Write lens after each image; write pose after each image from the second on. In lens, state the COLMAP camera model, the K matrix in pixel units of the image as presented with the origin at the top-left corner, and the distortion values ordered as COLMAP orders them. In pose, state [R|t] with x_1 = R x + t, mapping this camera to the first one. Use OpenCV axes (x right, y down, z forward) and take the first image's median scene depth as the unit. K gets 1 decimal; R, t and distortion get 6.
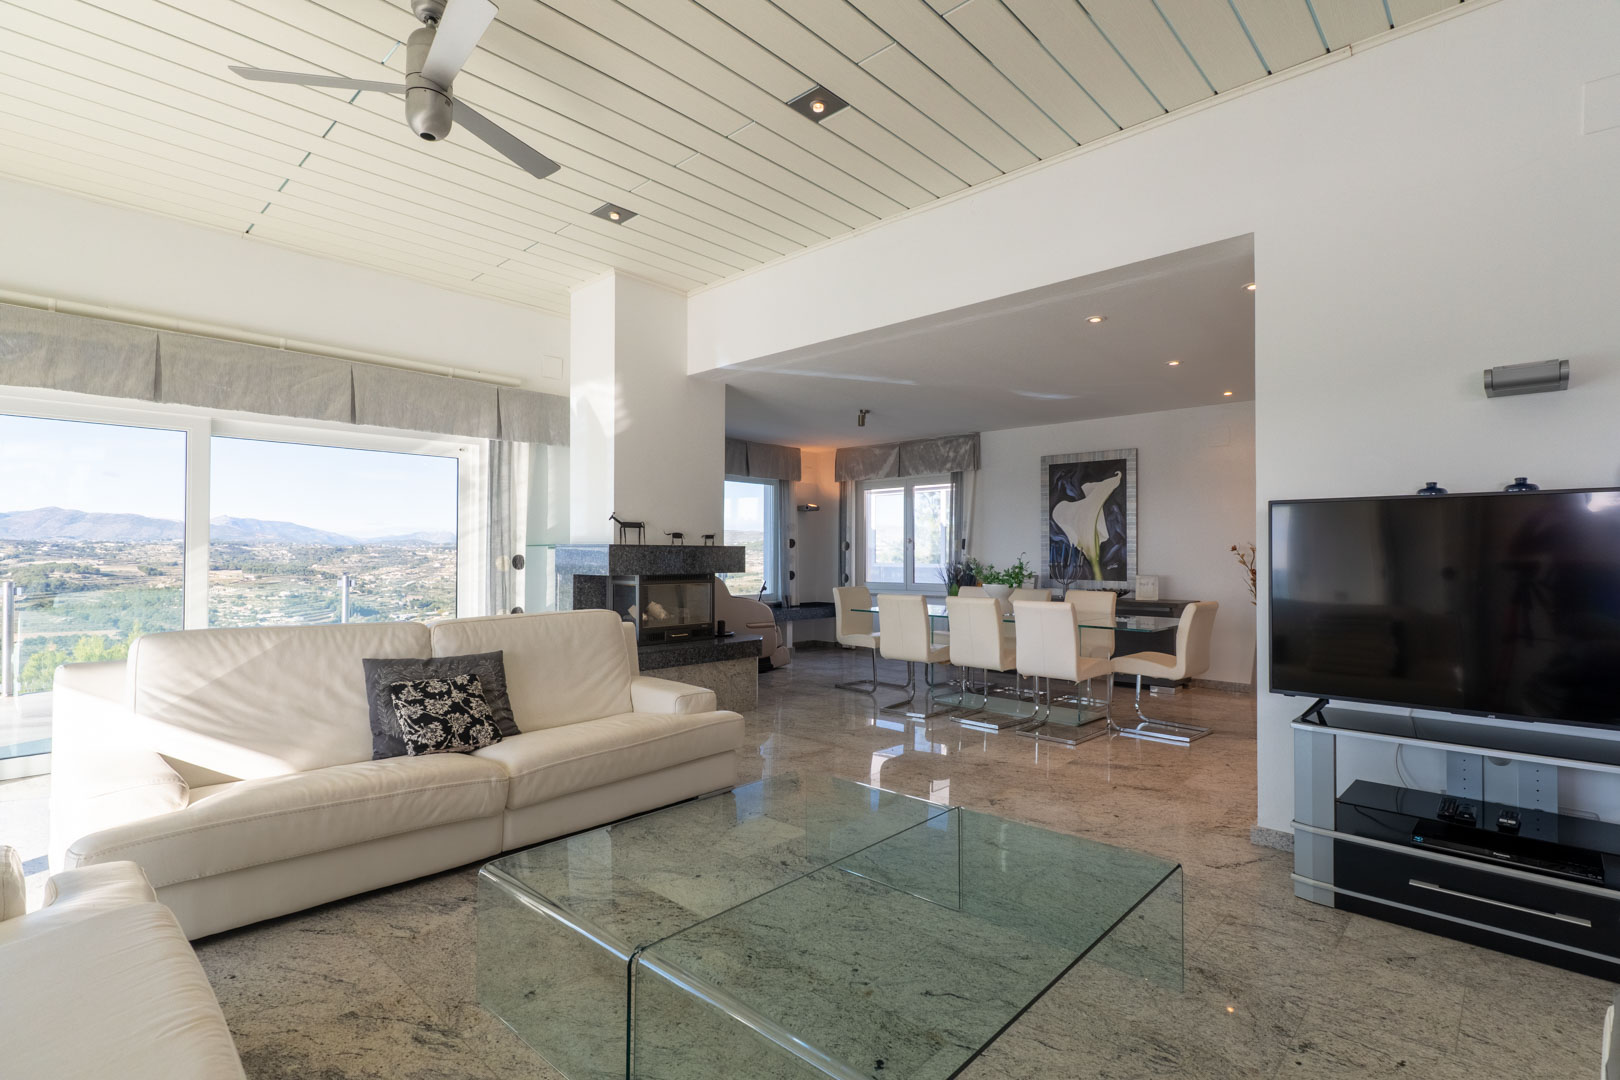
lens RADIAL K [[773.6, 0, 807.0], [0, 773.6, 553.7], [0, 0, 1]] dist [0.000273, -0.000574]
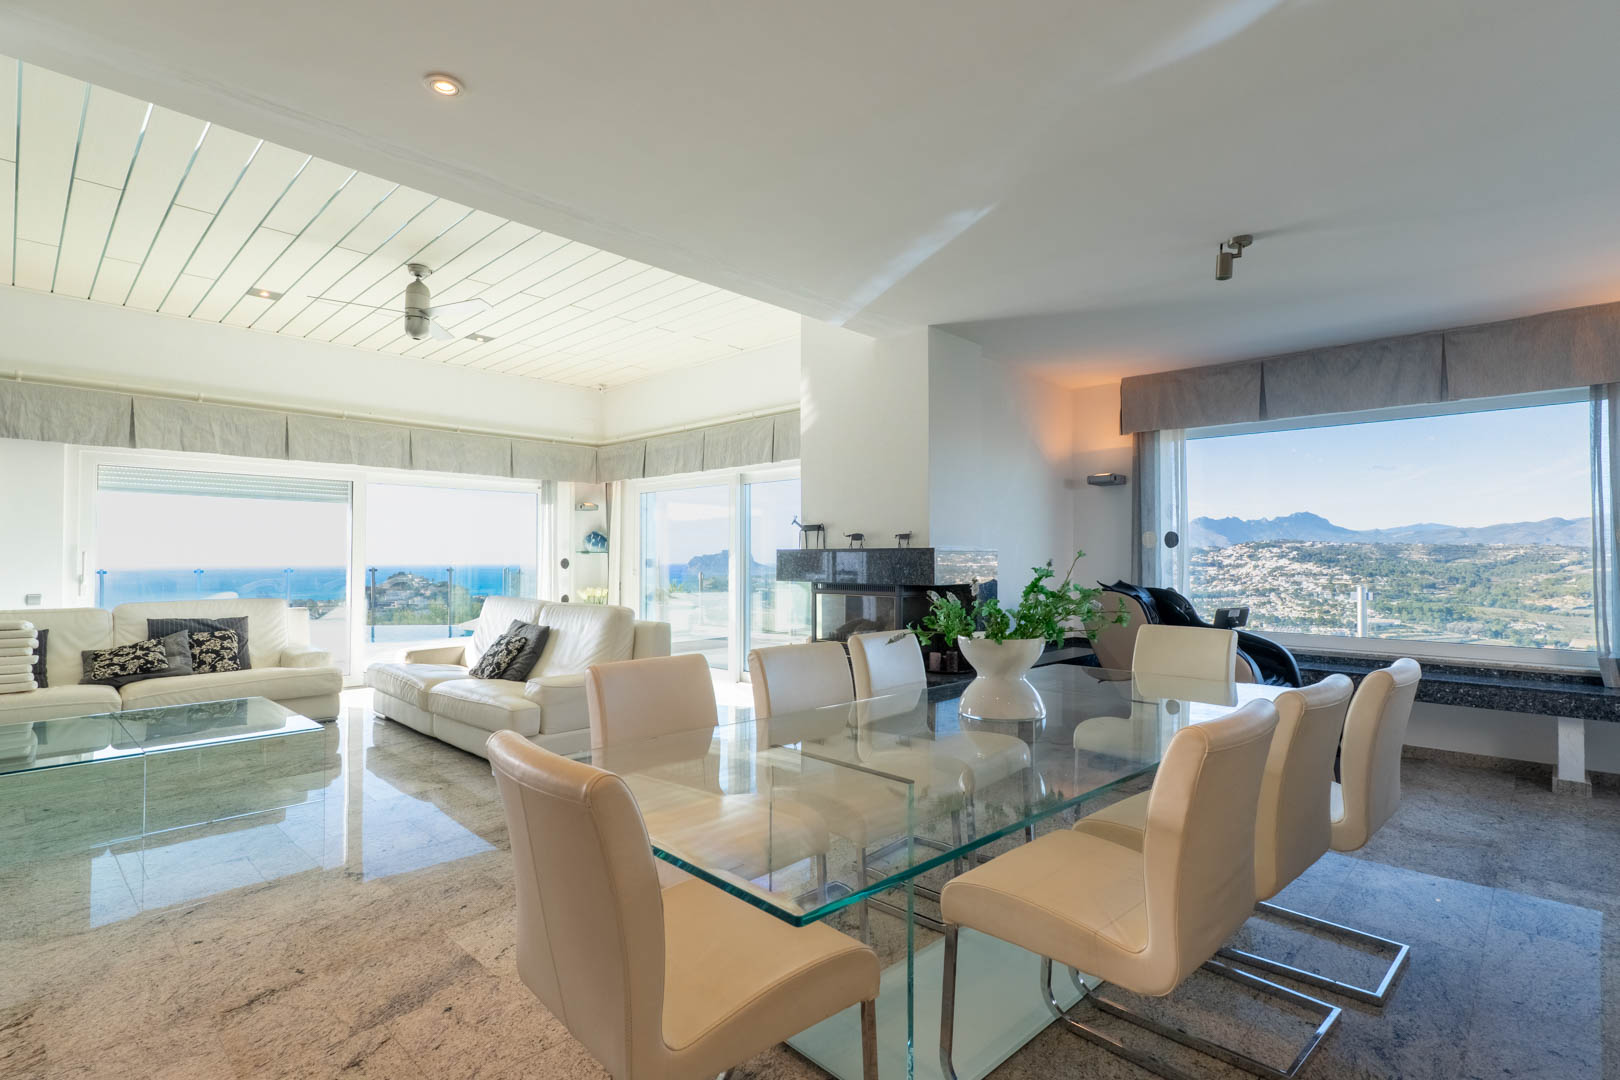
lens RADIAL K [[773.6, 0, 807.0], [0, 773.6, 553.7], [0, 0, 1]] dist [0.000273, -0.000574]
pose [[-0.009963, -0.007889, -0.999919, 0.952131], [-0.000397, 0.999969, -0.007885, 0.001341], [0.999950, 0.000318, -0.009966, 1.362324]]
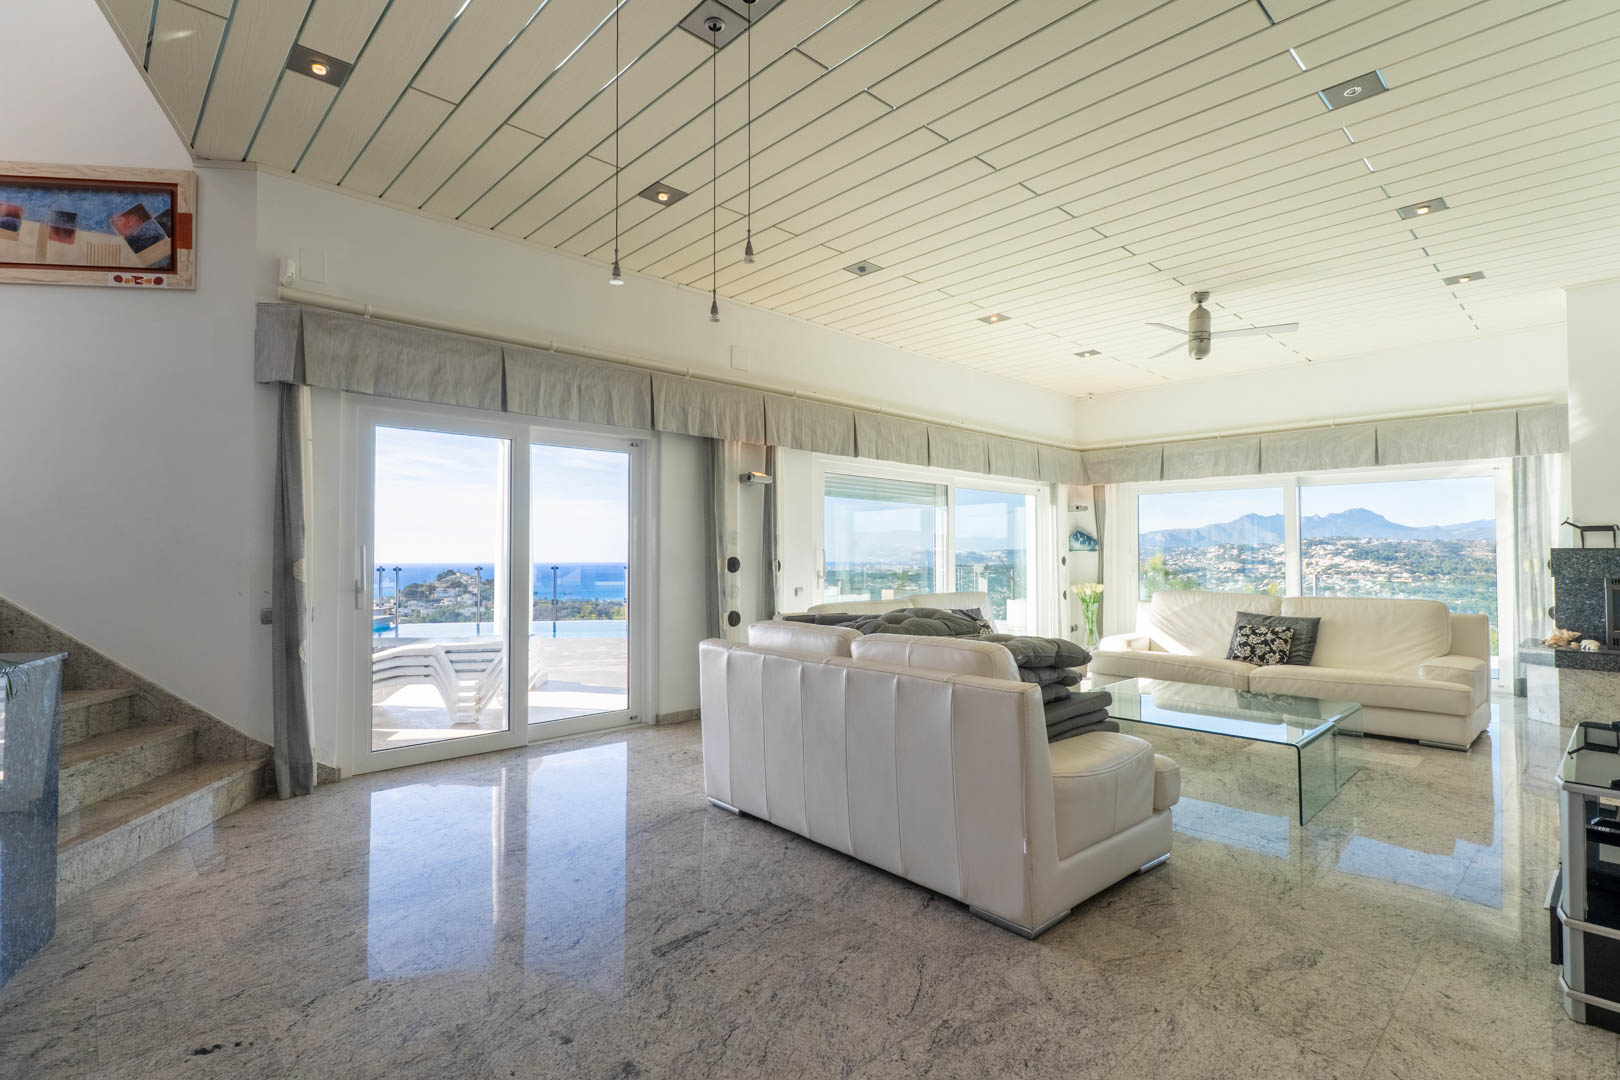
lens RADIAL K [[773.6, 0, 807.0], [0, 773.6, 553.7], [0, 0, 1]] dist [0.000273, -0.000574]
pose [[-0.053583, -0.005006, -0.998551, 1.146193], [0.000027, 0.999987, -0.005014, 0.001648], [0.998563, -0.000296, -0.053582, 0.025870]]
